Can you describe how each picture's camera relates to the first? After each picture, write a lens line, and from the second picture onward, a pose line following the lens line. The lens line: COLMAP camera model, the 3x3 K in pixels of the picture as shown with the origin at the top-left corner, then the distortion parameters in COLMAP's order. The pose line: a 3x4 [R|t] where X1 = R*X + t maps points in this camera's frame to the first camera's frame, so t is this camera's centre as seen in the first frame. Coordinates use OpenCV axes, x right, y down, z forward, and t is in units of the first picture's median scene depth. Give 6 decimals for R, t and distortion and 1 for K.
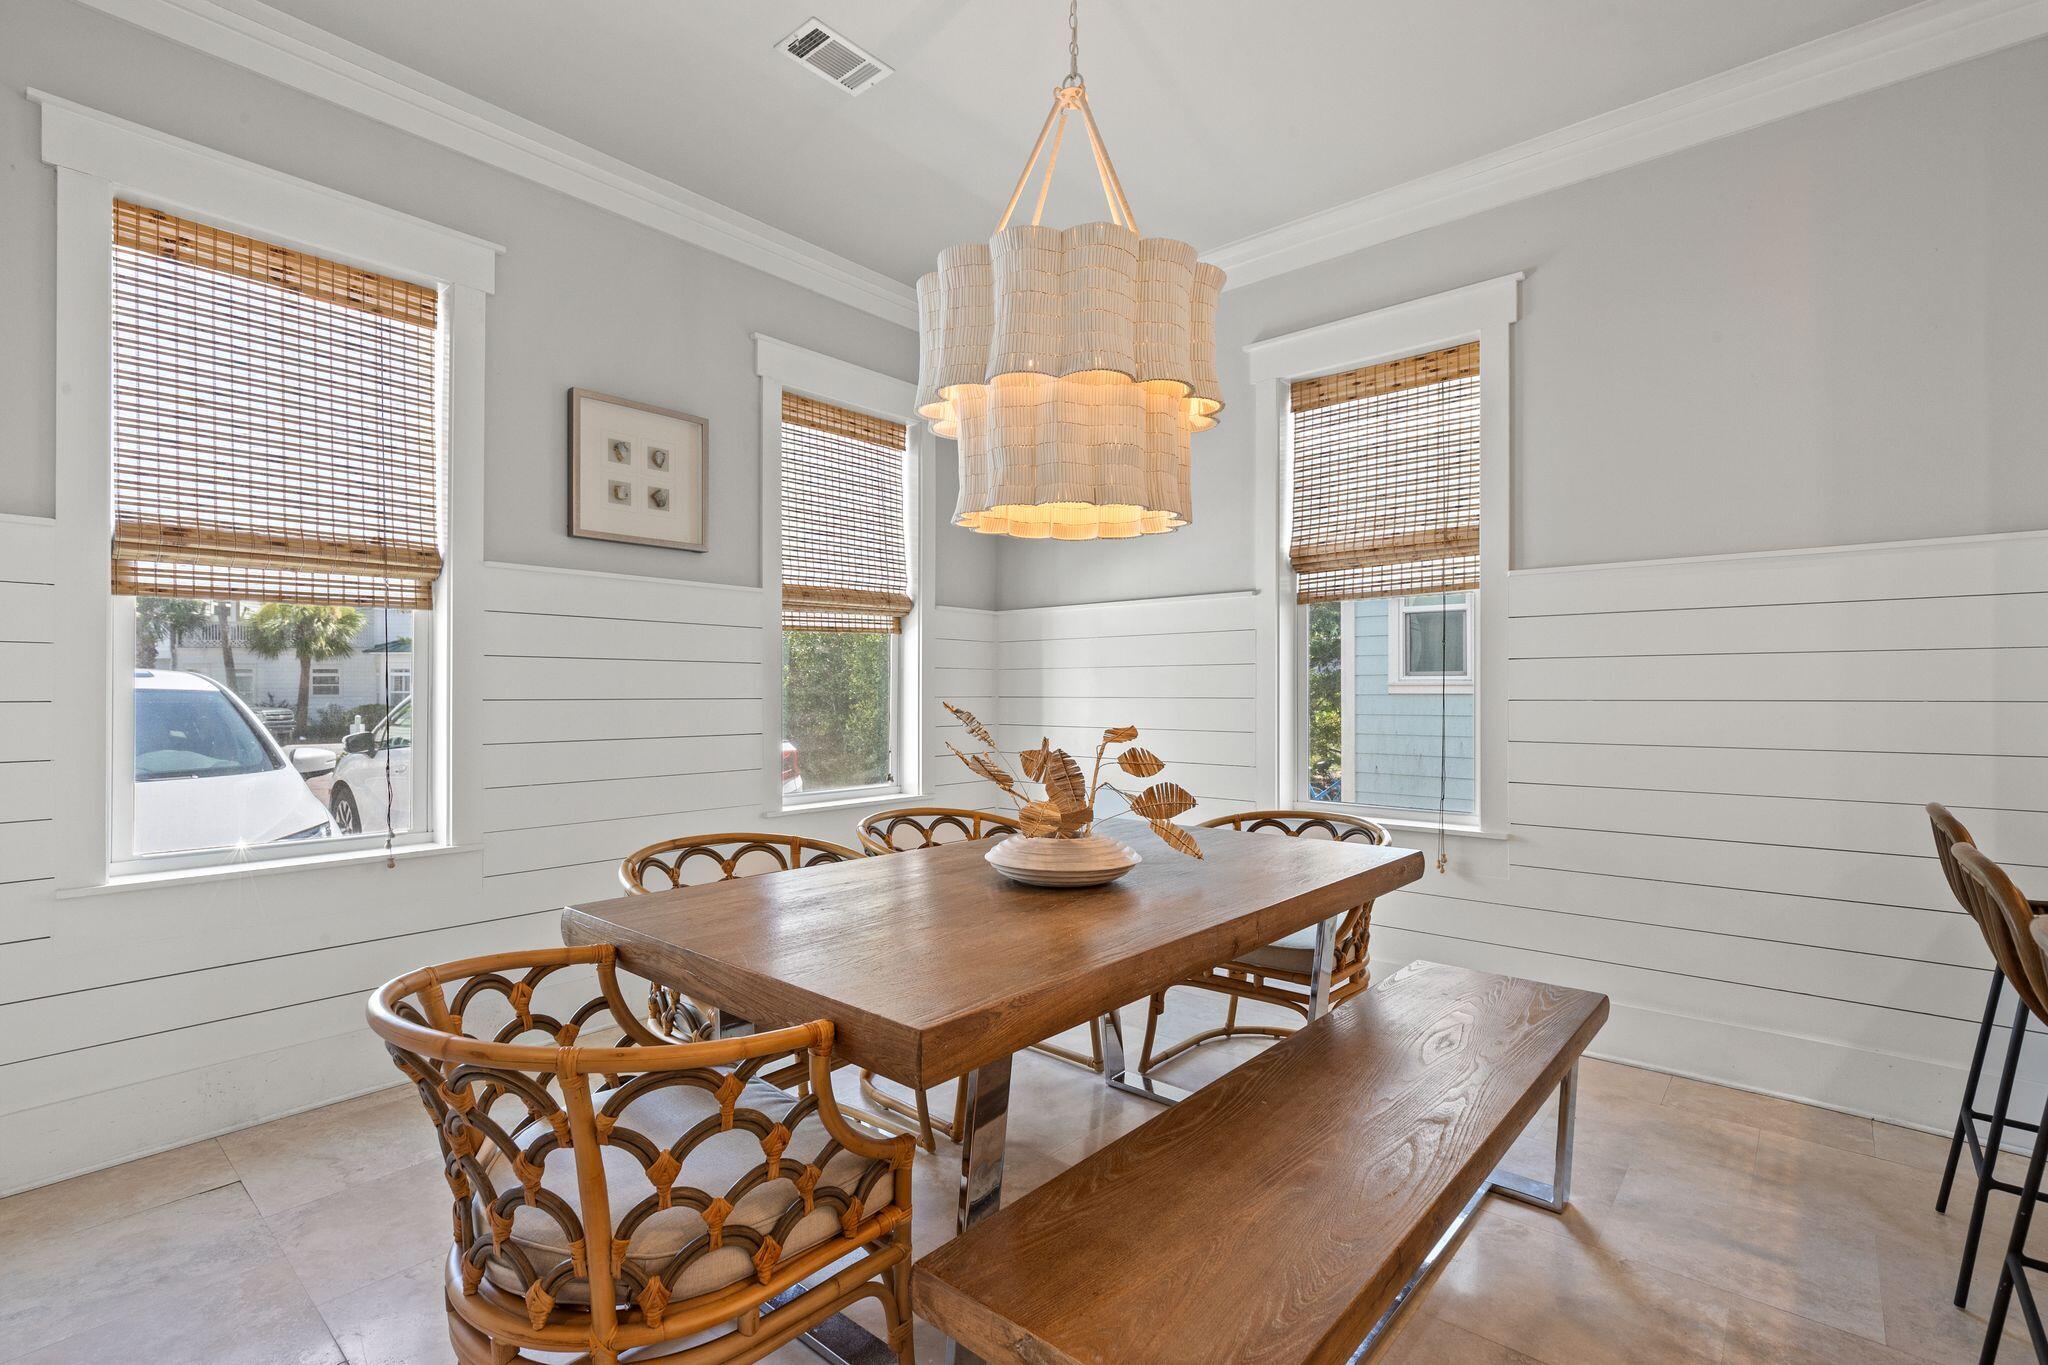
lens RADIAL K [[935.8, 0, 1036.6], [0, 935.8, 681.9], [0, 0, 1]] dist [-0.005694, 0.003707]
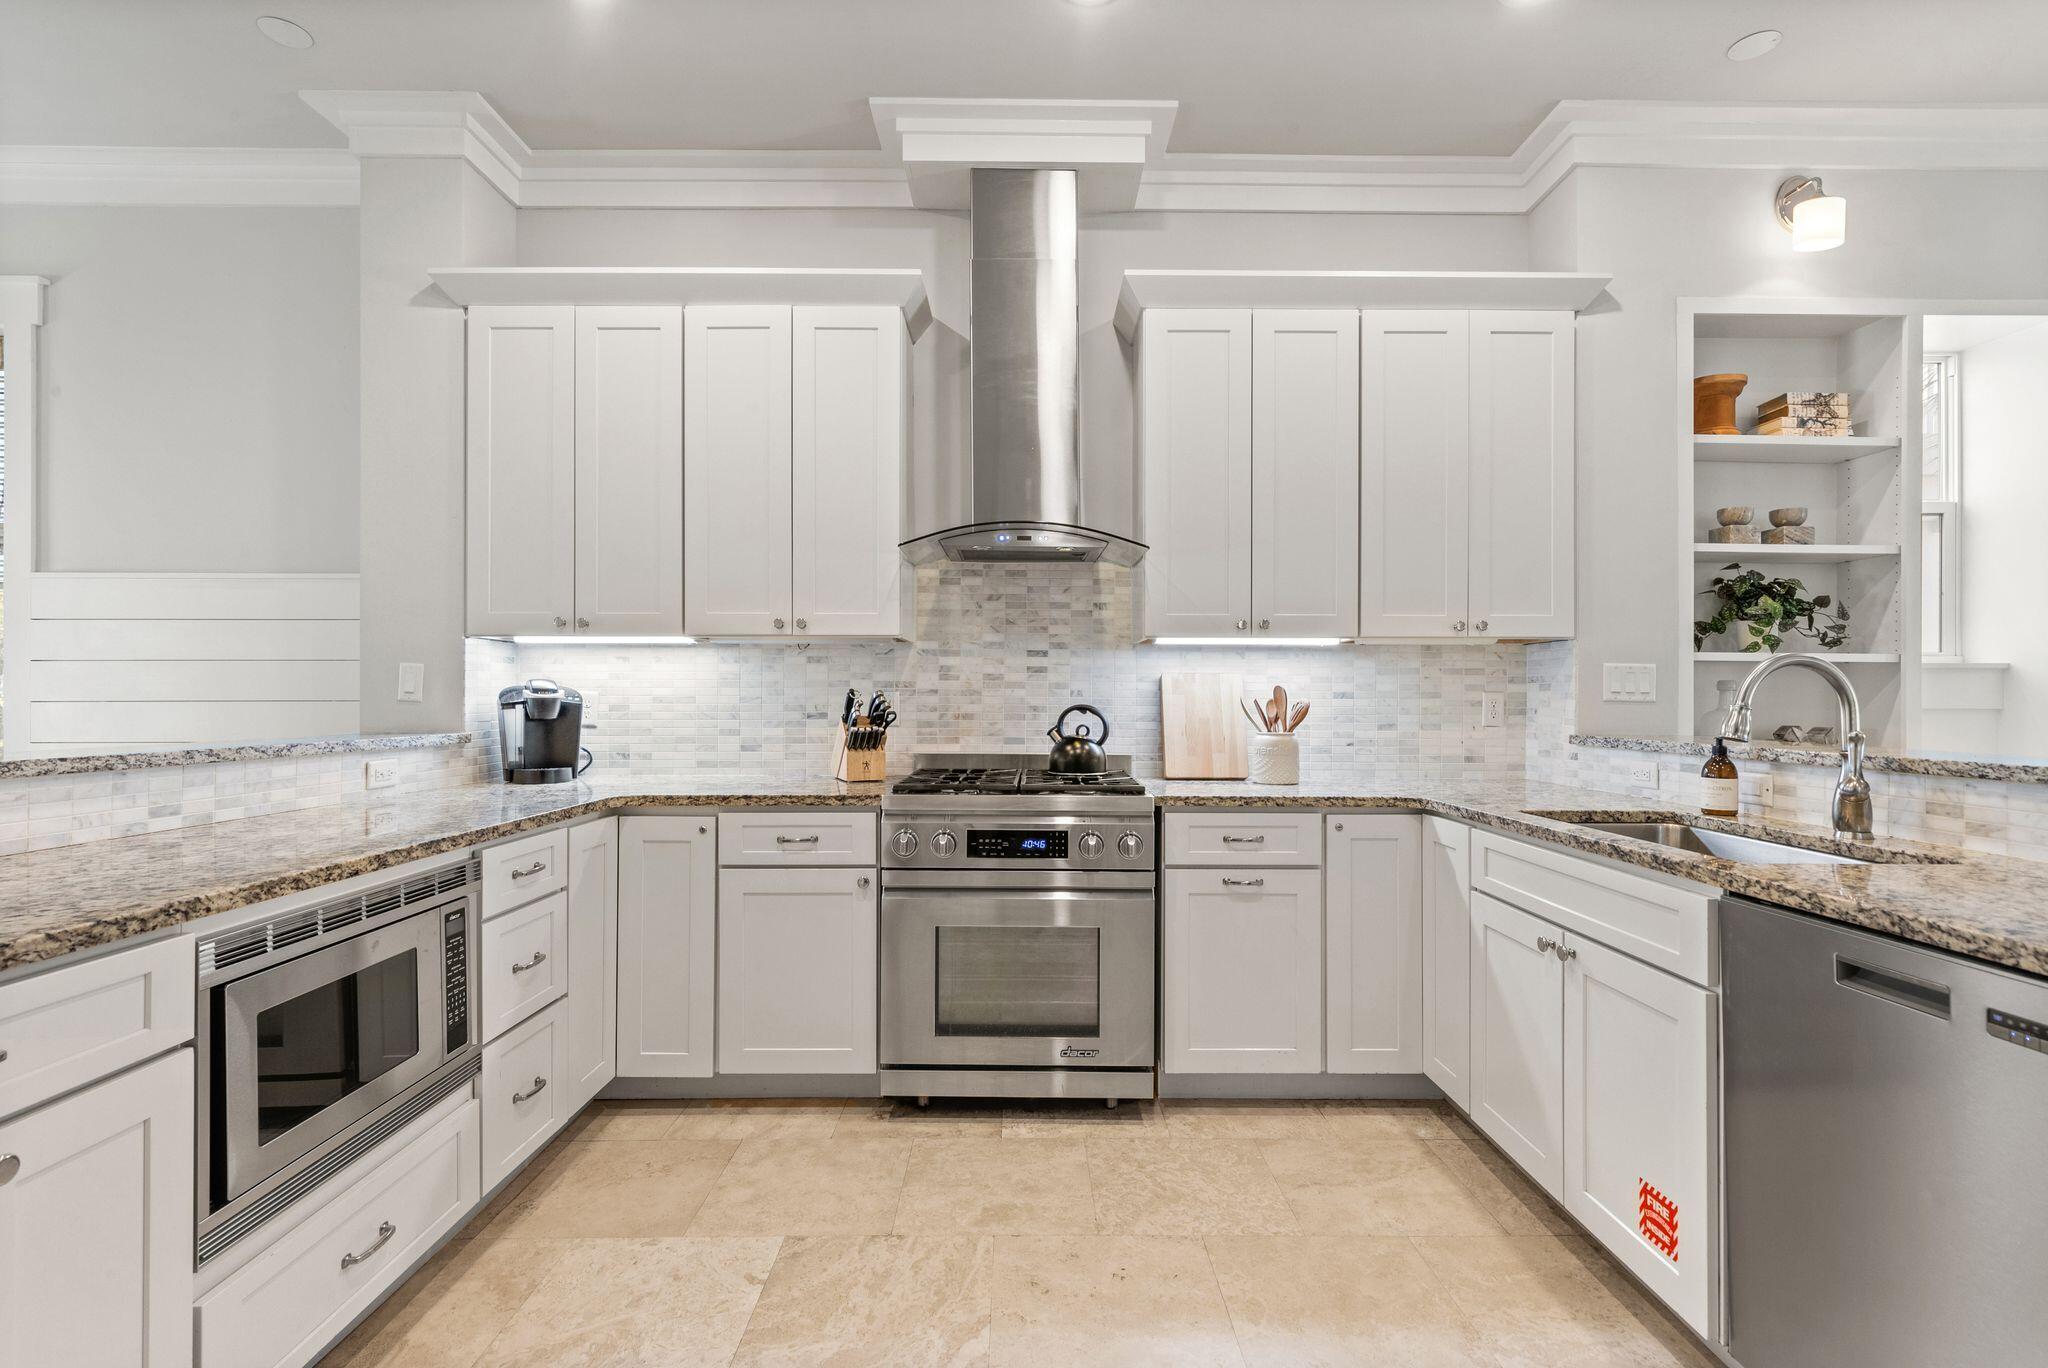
lens RADIAL K [[935.8, 0, 1035.8], [0, 935.8, 694.6], [0, 0, 1]] dist [-0.005694, 0.003707]
pose [[0.756628, 0.001517, 0.653844, 0.728536], [-0.009522, 0.999917, 0.008699, -0.007747], [-0.653776, -0.012808, 0.756580, -0.508943]]
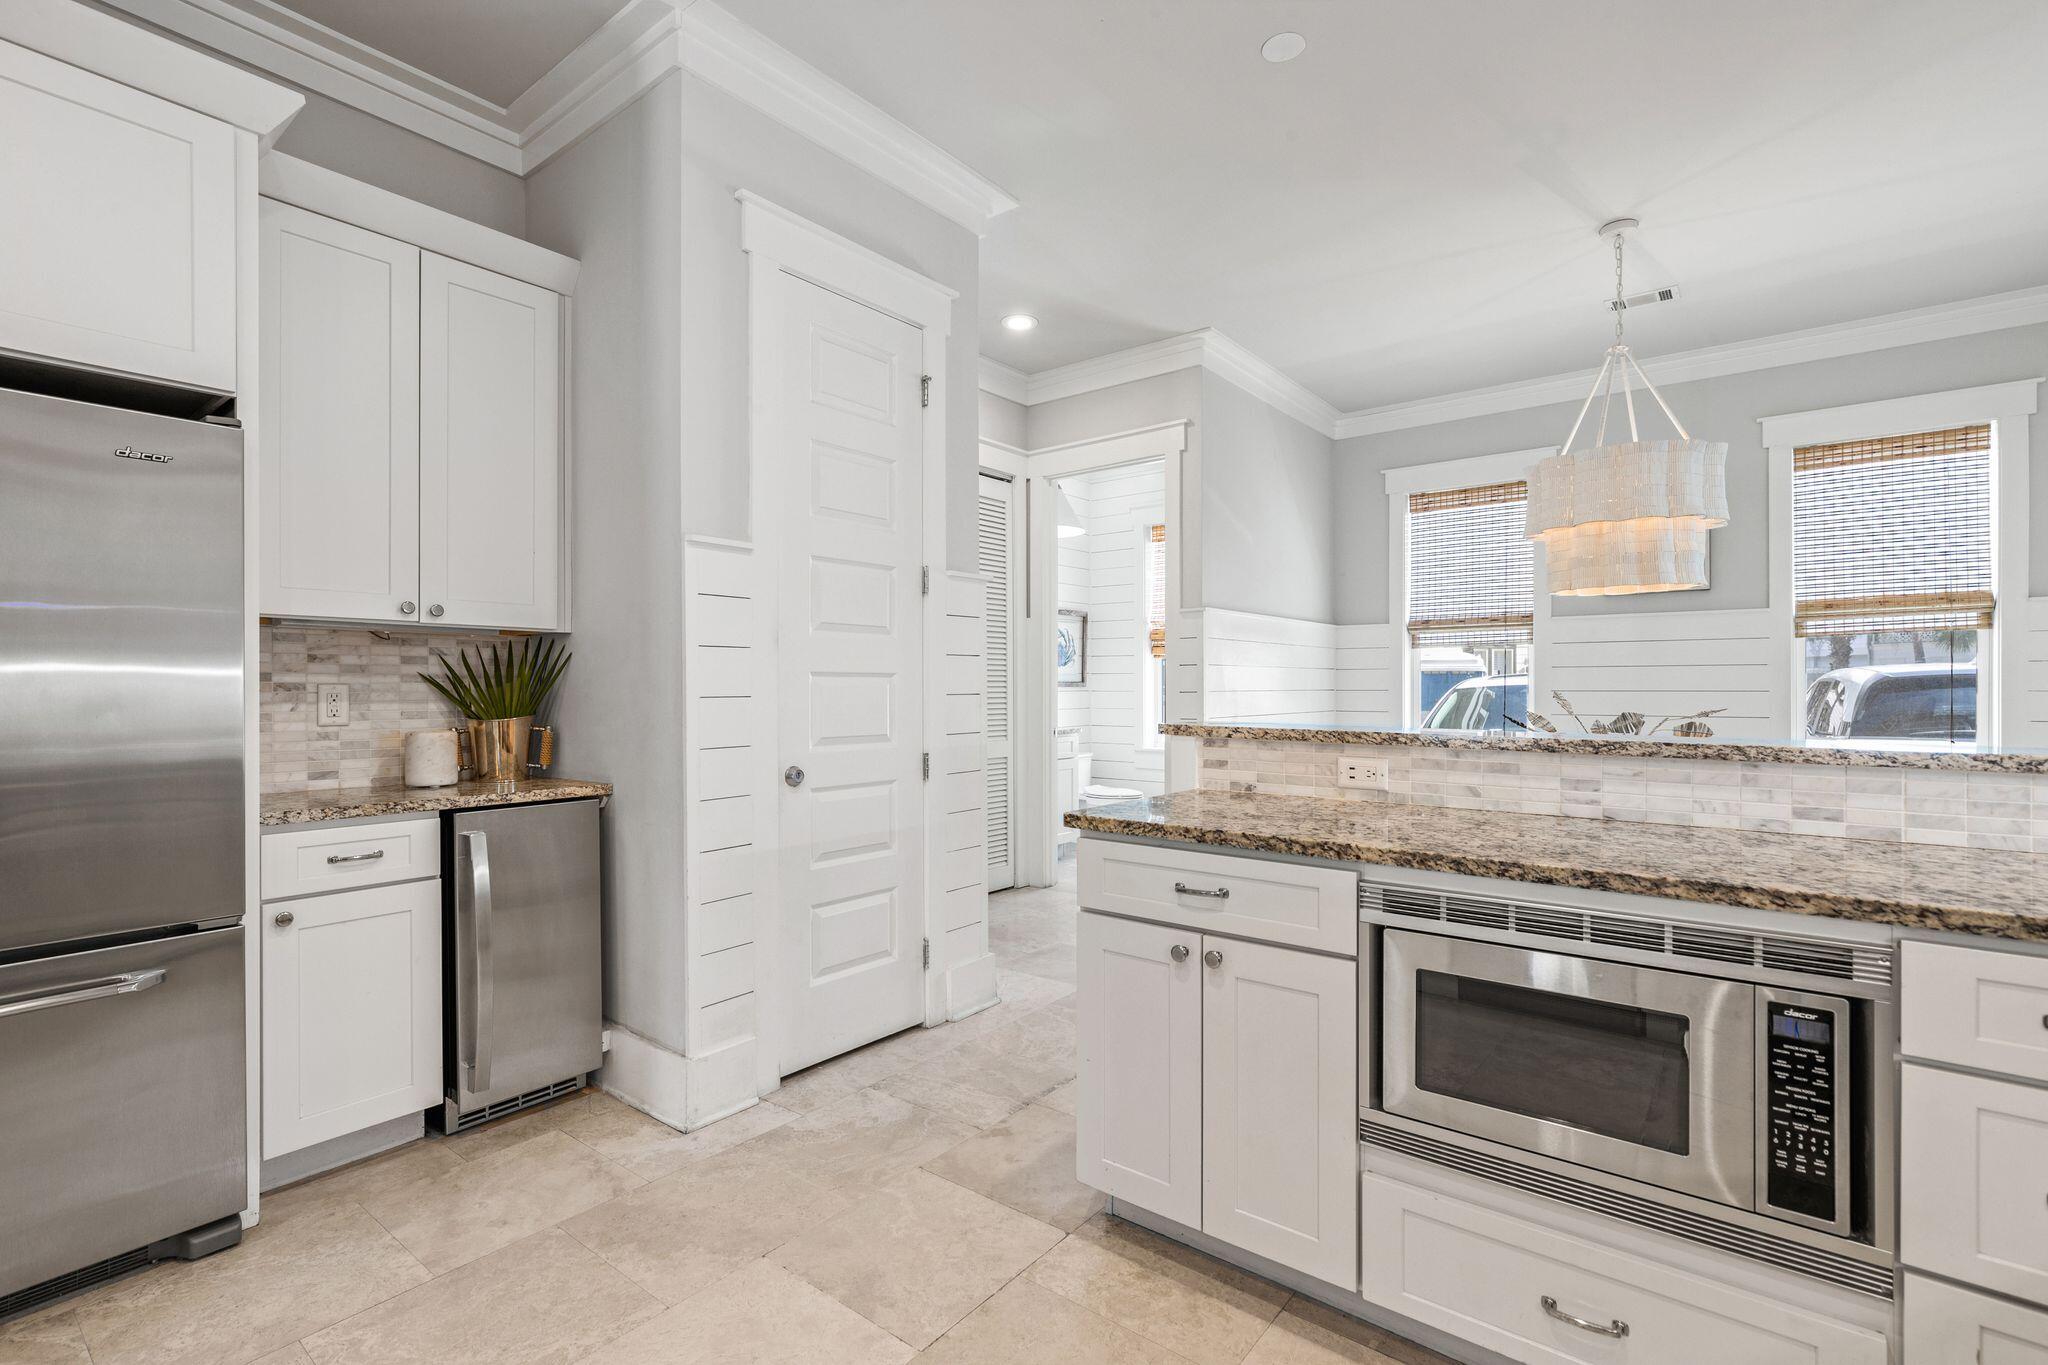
lens RADIAL K [[935.8, 0, 1013.1], [0, 935.8, 682.0], [0, 0, 1]] dist [-0.005694, 0.003707]
pose [[0.022930, -0.006042, -0.999719, 1.275915], [0.013054, 0.999898, -0.005744, -0.001191], [0.999652, -0.012919, 0.023007, -0.130192]]
